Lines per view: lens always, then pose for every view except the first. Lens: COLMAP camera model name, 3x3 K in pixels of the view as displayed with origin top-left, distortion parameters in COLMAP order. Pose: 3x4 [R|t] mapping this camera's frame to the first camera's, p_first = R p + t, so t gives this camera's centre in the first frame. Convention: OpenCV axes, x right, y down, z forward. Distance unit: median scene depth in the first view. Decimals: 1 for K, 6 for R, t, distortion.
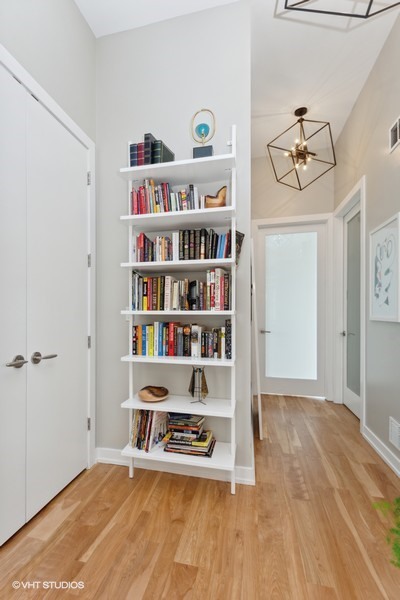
lens RADIAL K [[270.8, 0, 197.6], [0, 270.8, 312.5], [0, 0, 1]] dist [0.000650, -0.000104]
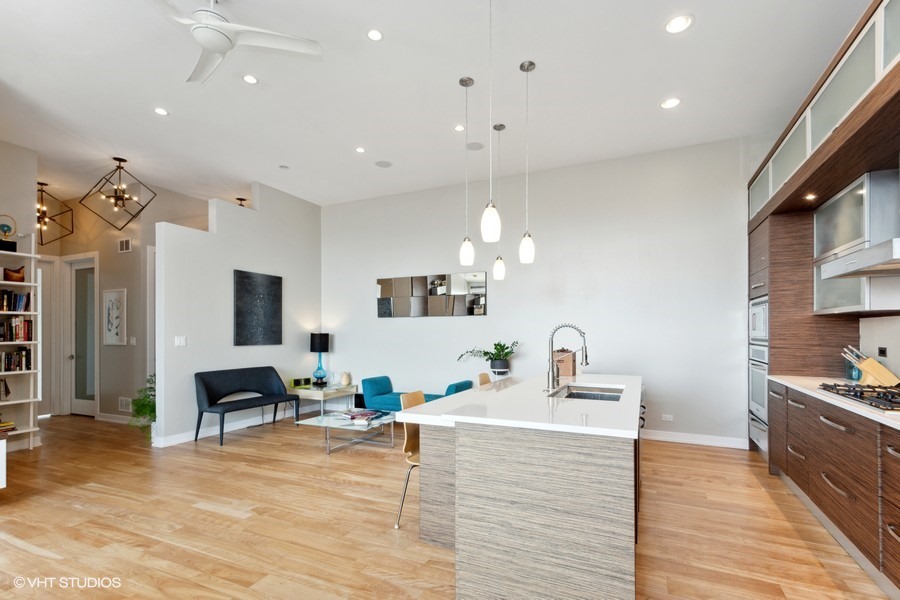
lens RADIAL K [[401.8, 0, 460.5], [0, 401.8, 333.5], [0, 0, 1]] dist [-0.001519, -0.000594]
pose [[0.164626, -0.002361, 0.986353, -1.849029], [0.005772, 0.999982, 0.001430, -0.042449], [-0.986339, 0.005458, 0.164637, -2.005484]]
